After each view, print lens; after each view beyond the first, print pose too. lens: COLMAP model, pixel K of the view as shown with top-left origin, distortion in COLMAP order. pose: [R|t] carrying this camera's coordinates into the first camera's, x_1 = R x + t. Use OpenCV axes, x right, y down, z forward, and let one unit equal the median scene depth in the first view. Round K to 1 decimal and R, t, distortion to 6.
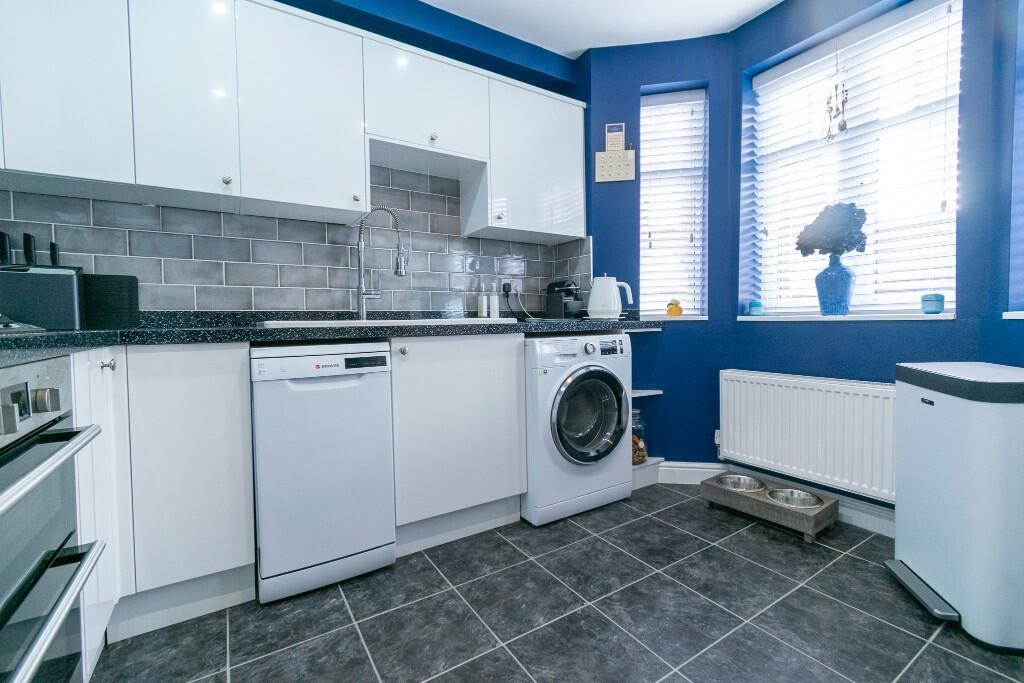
lens RADIAL K [[451.9, 0, 513.9], [0, 451.9, 338.6], [0, 0, 1]] dist [0.001189, -0.000192]
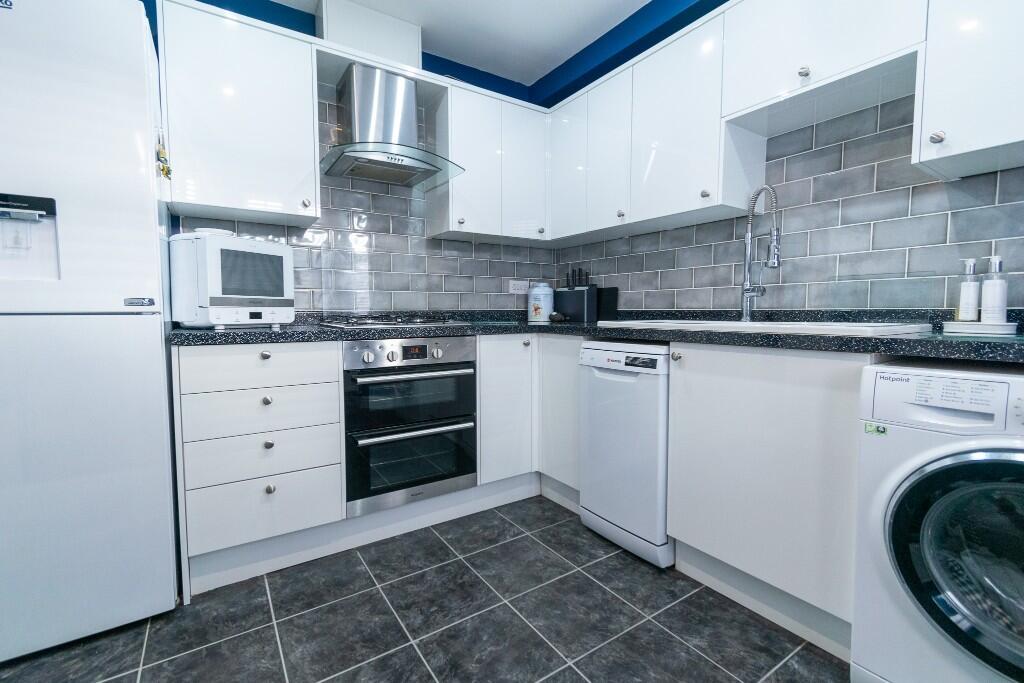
lens RADIAL K [[451.9, 0, 513.9], [0, 451.9, 338.6], [0, 0, 1]] dist [0.001189, -0.000192]
pose [[0.022092, 0.075234, -0.996921, 0.694254], [-0.035254, 0.996603, 0.074429, -0.069620], [0.999134, 0.033501, 0.024669, 0.647182]]
